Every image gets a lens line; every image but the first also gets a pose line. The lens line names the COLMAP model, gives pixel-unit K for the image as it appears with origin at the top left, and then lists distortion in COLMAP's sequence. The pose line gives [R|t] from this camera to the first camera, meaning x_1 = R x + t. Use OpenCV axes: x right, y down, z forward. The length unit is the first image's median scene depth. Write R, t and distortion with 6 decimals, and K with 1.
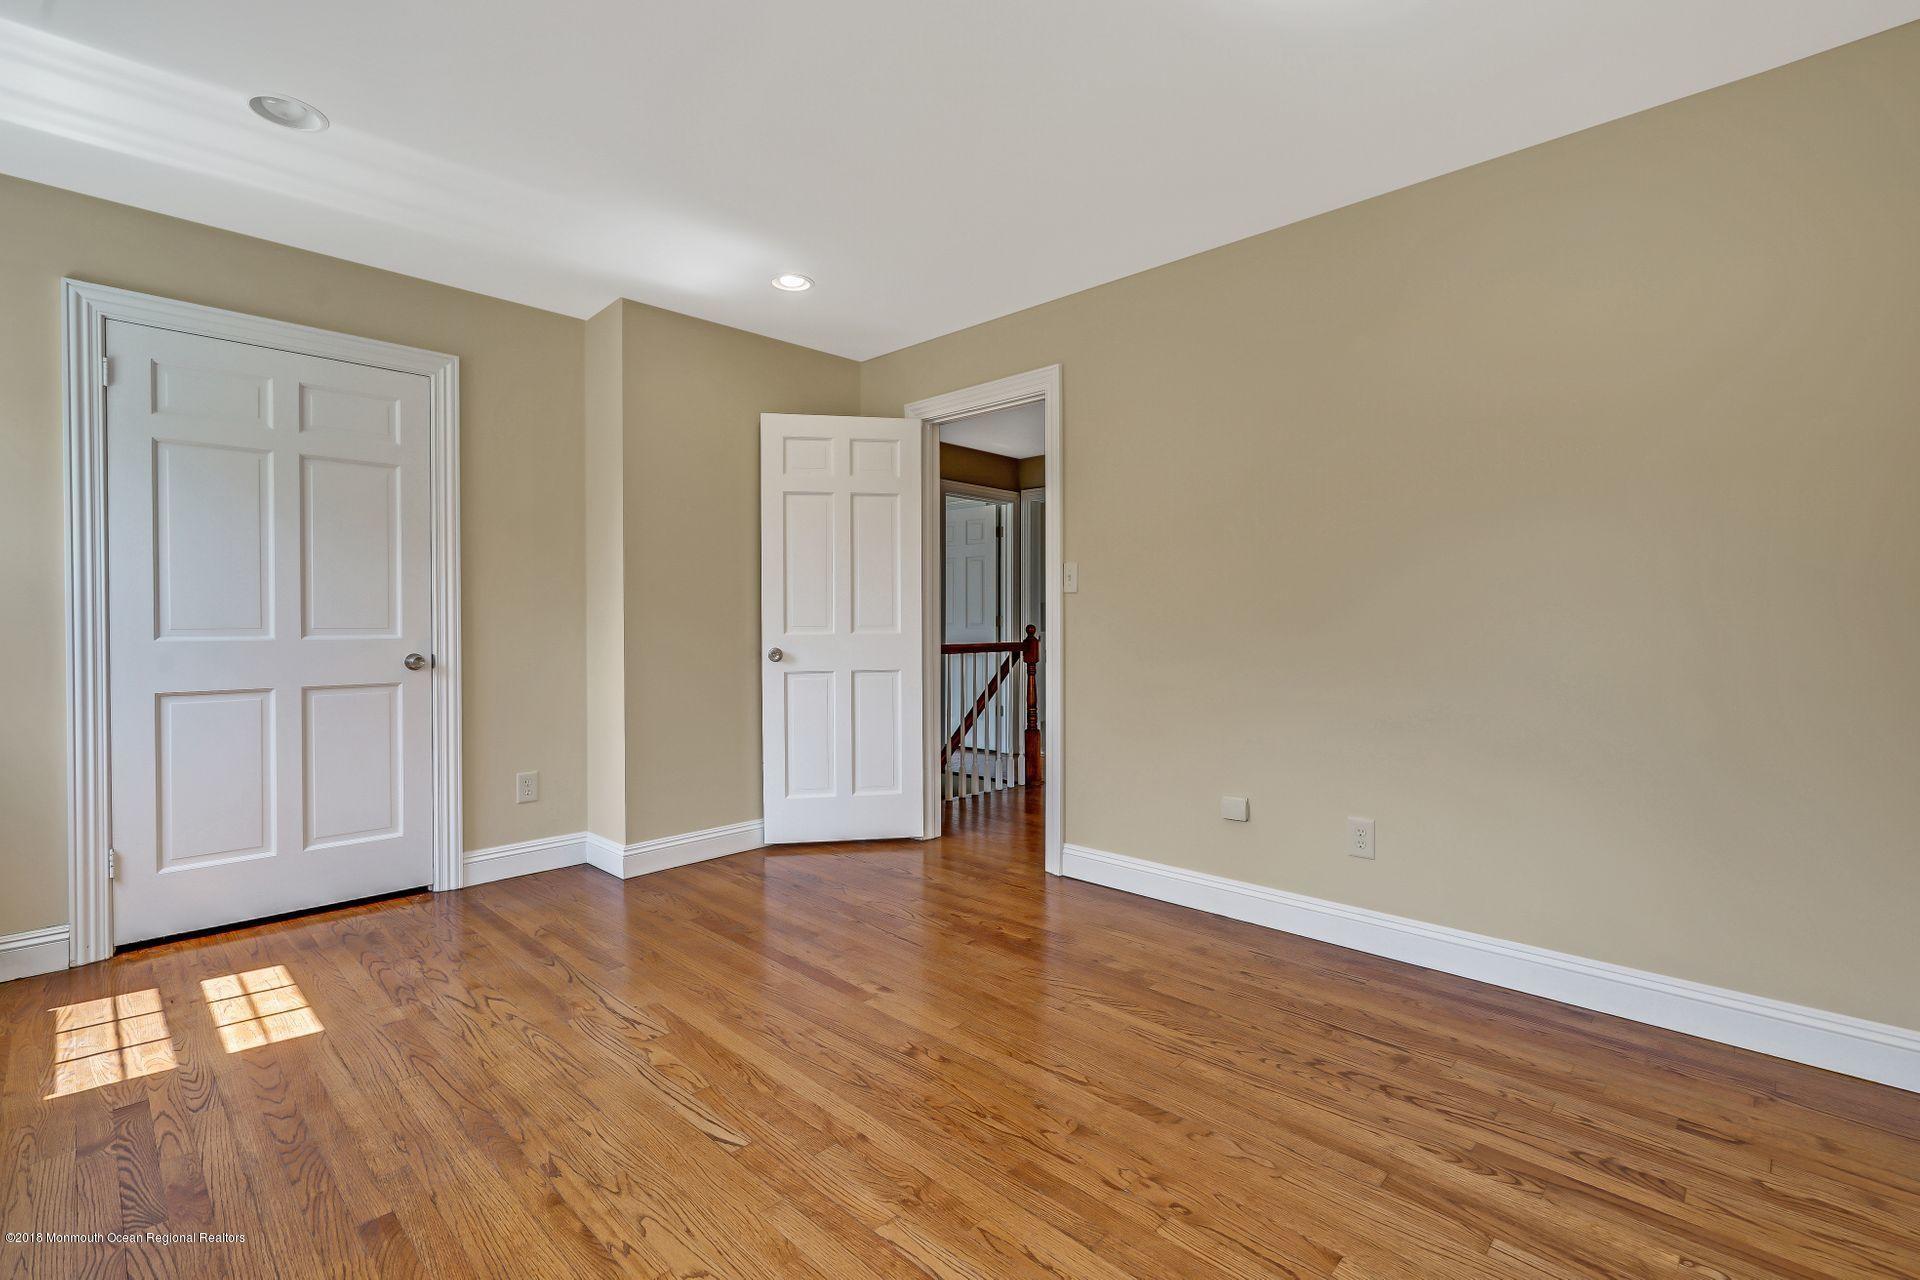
lens RADIAL K [[884.6, 0, 960.7], [0, 884.6, 631.1], [0, 0, 1]] dist [0.002218, 0.000286]
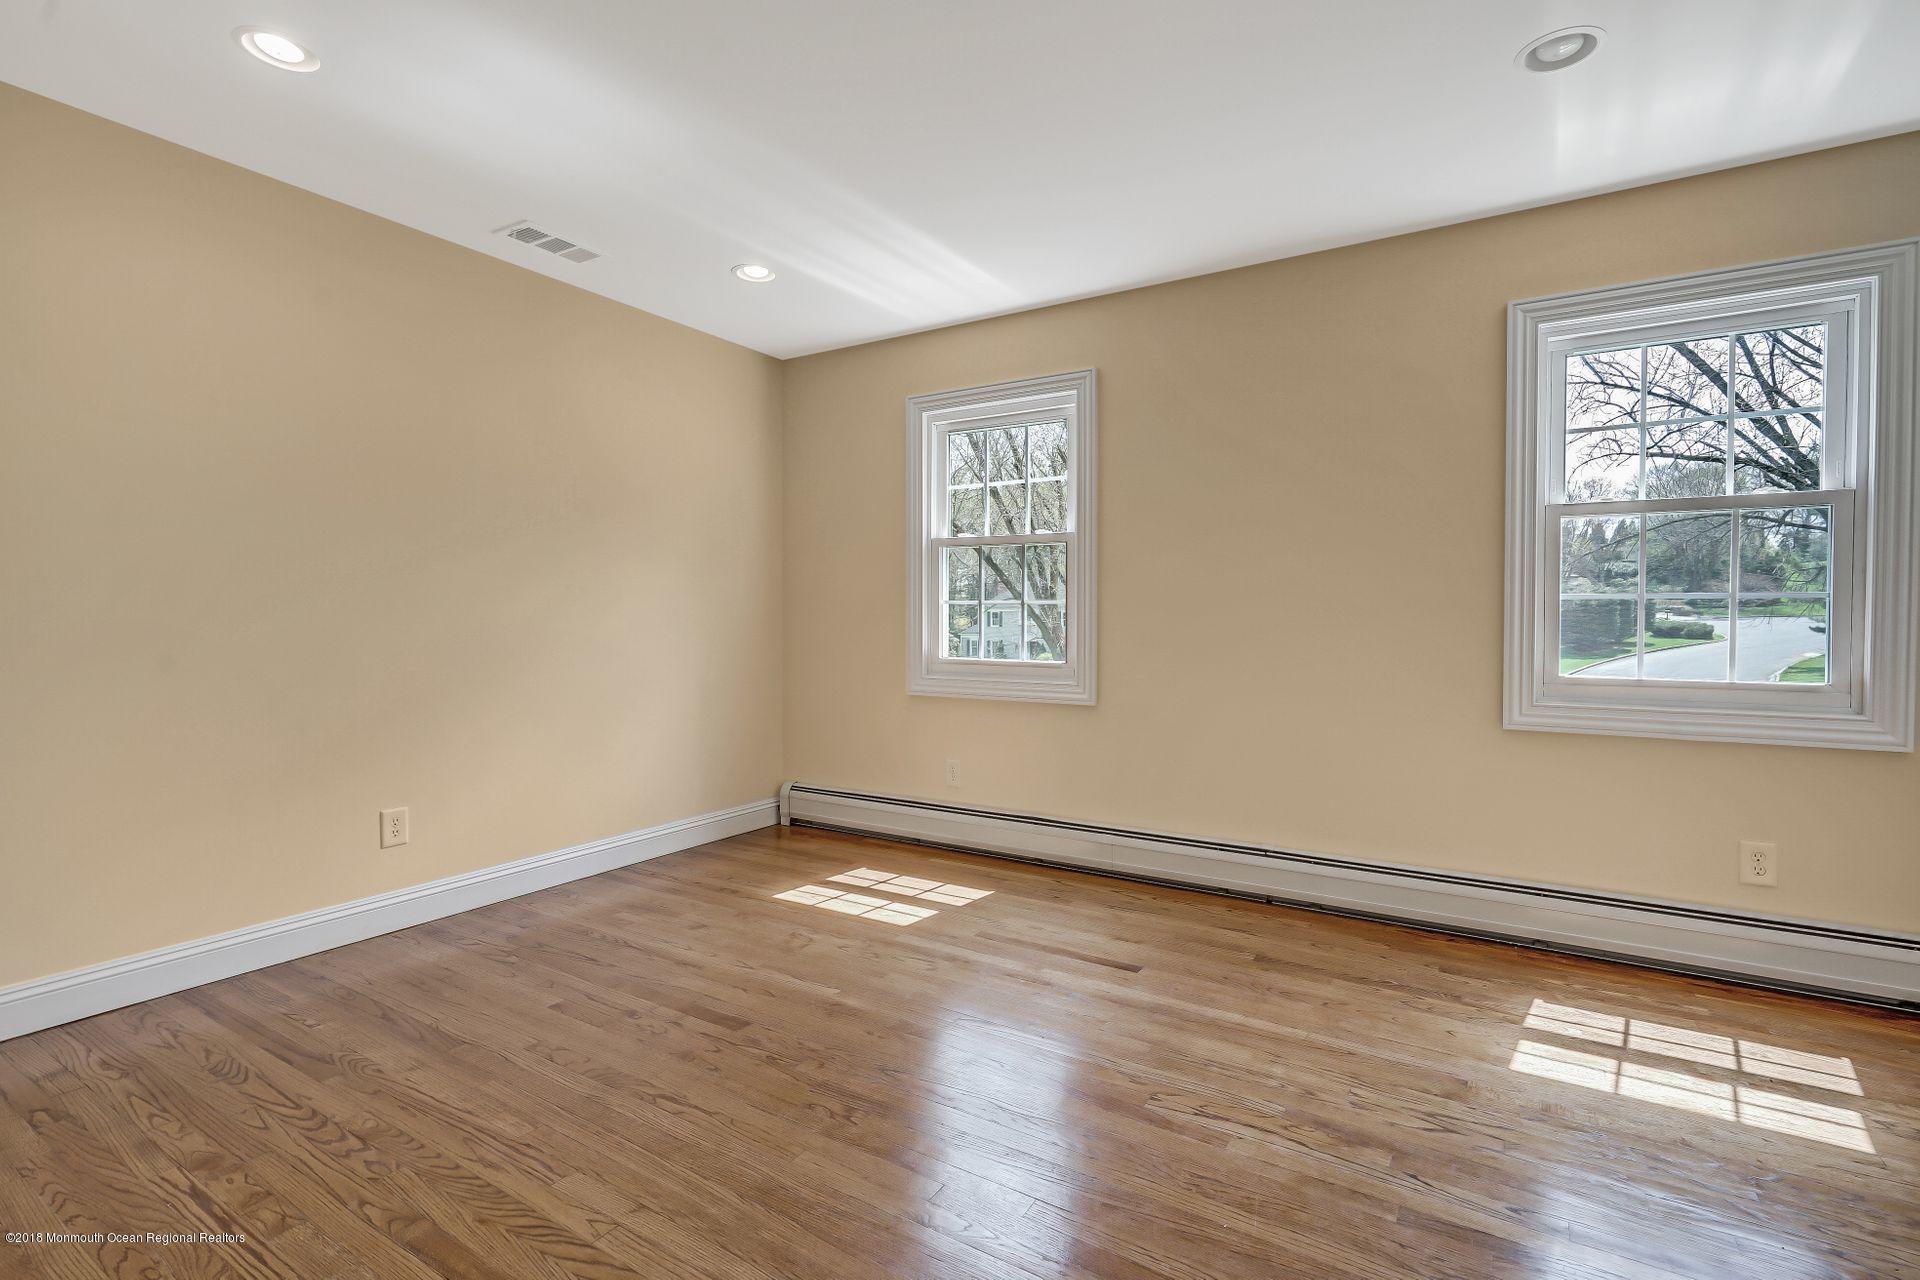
lens RADIAL K [[884.6, 0, 960.7], [0, 884.6, 631.1], [0, 0, 1]] dist [0.002218, 0.000286]
pose [[-0.977752, 0.005945, -0.209680, 0.019185], [0.000227, 0.999628, 0.027285, -0.024117], [0.209764, 0.026631, -0.977389, 2.099776]]
